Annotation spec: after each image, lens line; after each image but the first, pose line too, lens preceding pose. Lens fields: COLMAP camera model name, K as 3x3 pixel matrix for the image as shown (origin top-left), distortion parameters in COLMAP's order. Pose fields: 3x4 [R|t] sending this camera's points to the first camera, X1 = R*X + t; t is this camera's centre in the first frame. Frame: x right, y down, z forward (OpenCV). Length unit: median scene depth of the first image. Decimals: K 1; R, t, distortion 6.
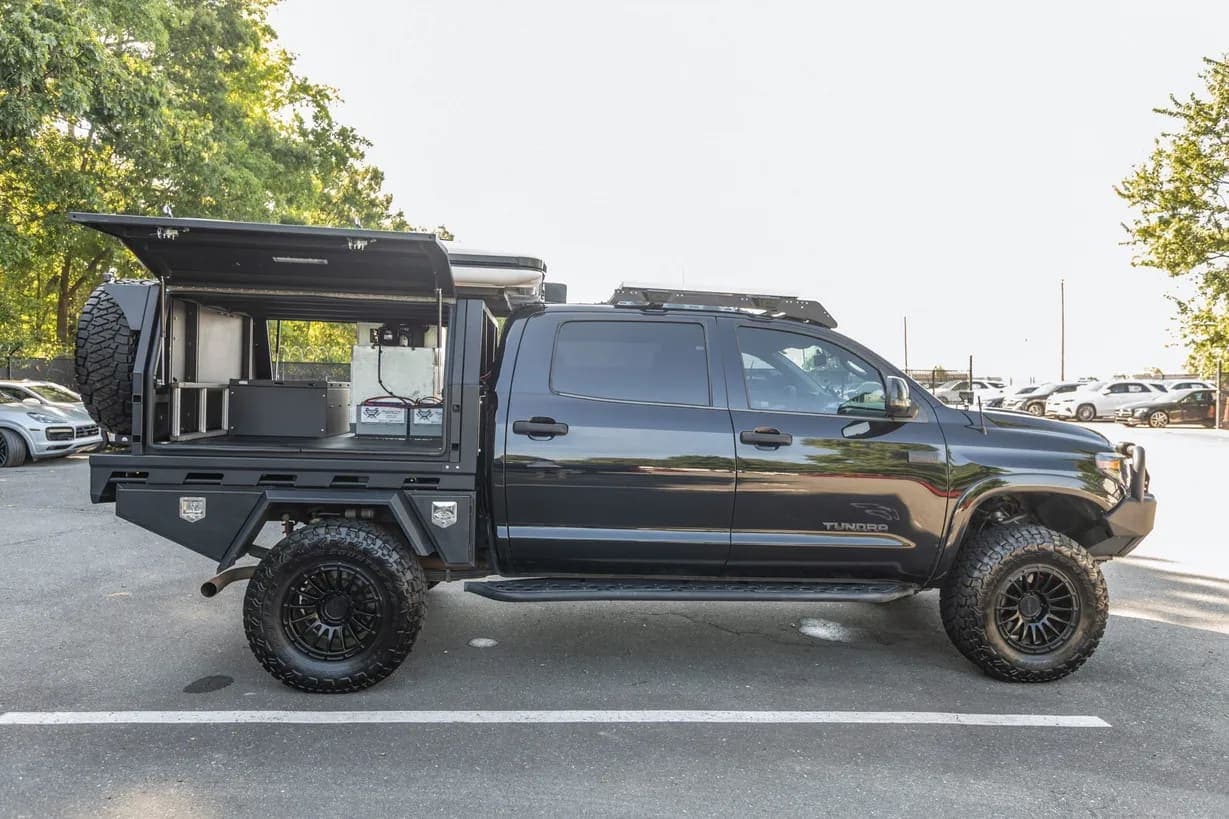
lens RADIAL K [[824.2, 0, 621.0], [0, 824.2, 407.9], [0, 0, 1]] dist [0.001465, -0.000730]
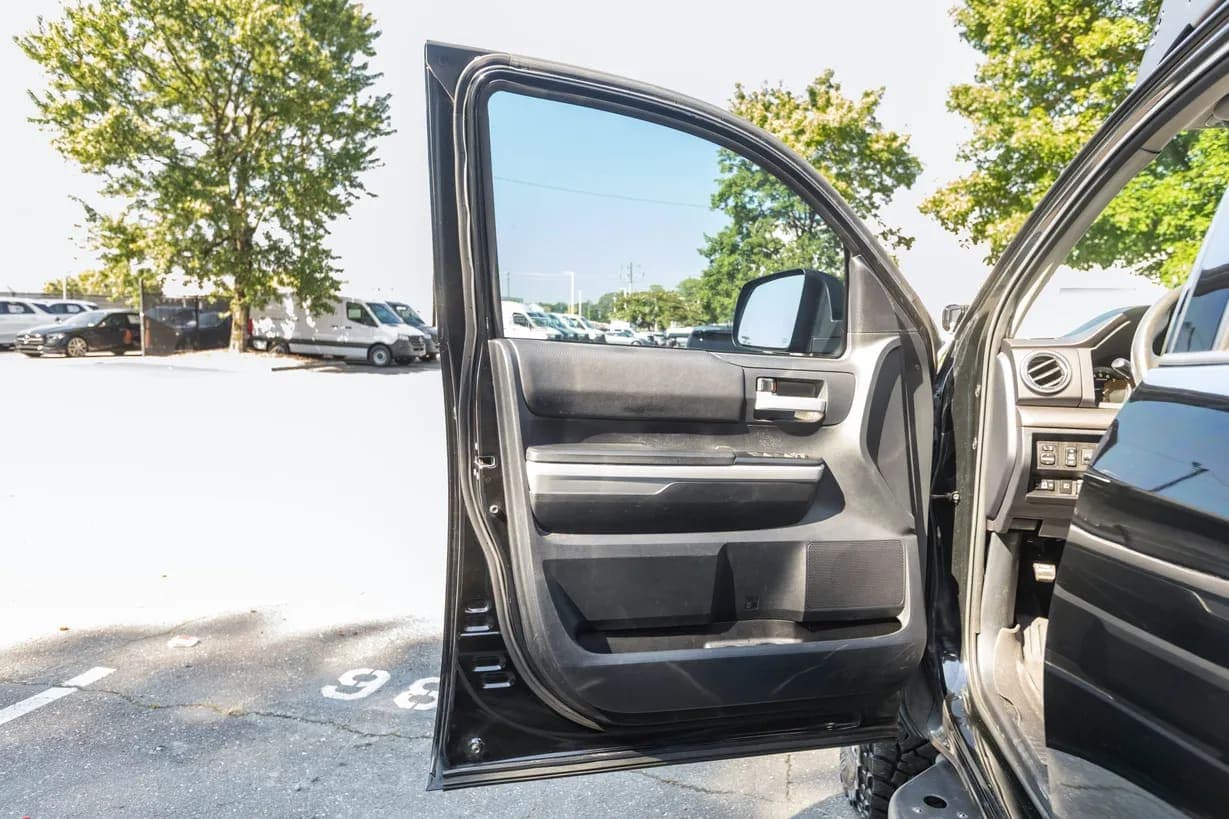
lens RADIAL K [[824.2, 0, 621.0], [0, 824.2, 407.9], [0, 0, 1]] dist [0.001465, -0.000730]
pose [[0.257618, -0.097458, 0.961319, -0.082783], [0.006622, 0.995055, 0.099103, -0.020467], [-0.966224, -0.019165, 0.256990, 1.405441]]
